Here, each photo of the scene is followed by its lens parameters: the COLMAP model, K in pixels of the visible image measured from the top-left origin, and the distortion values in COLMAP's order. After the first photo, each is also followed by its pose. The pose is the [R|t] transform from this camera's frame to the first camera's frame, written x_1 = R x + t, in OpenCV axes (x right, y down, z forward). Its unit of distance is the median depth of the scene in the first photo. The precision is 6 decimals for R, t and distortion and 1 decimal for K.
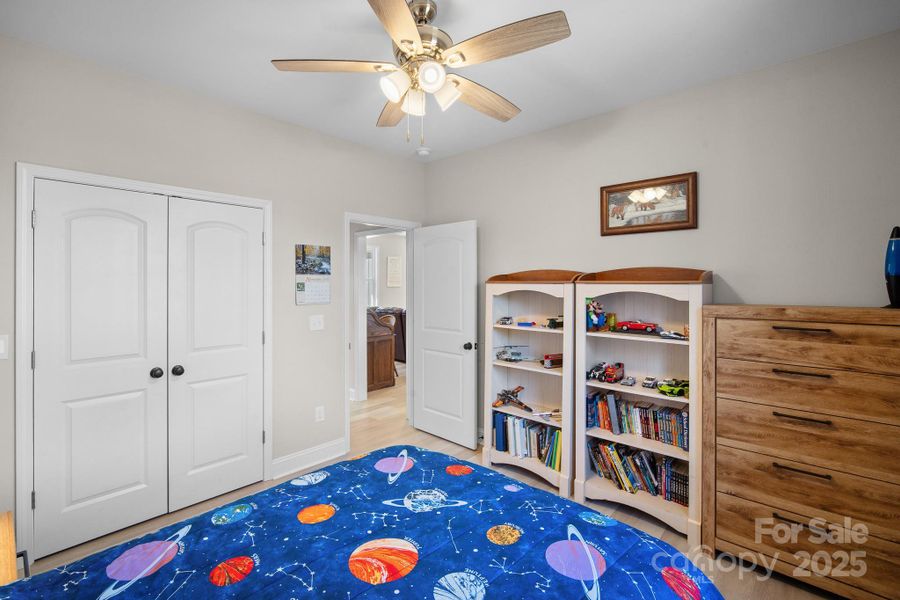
lens RADIAL K [[401.8, 0, 445.4], [0, 401.8, 285.6], [0, 0, 1]] dist [-0.012482, -0.000165]
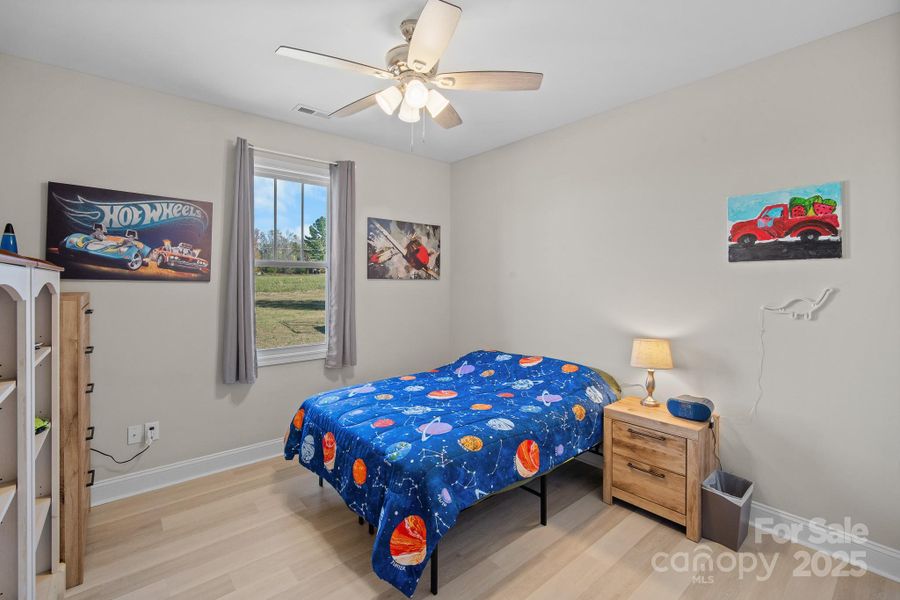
lens RADIAL K [[401.8, 0, 445.4], [0, 401.8, 285.6], [0, 0, 1]] dist [-0.012482, -0.000165]
pose [[-0.991329, -0.002579, 0.131380, -0.370662], [-0.002248, 0.999994, 0.002661, 0.037406], [-0.131386, 0.002343, -0.991329, 2.581793]]
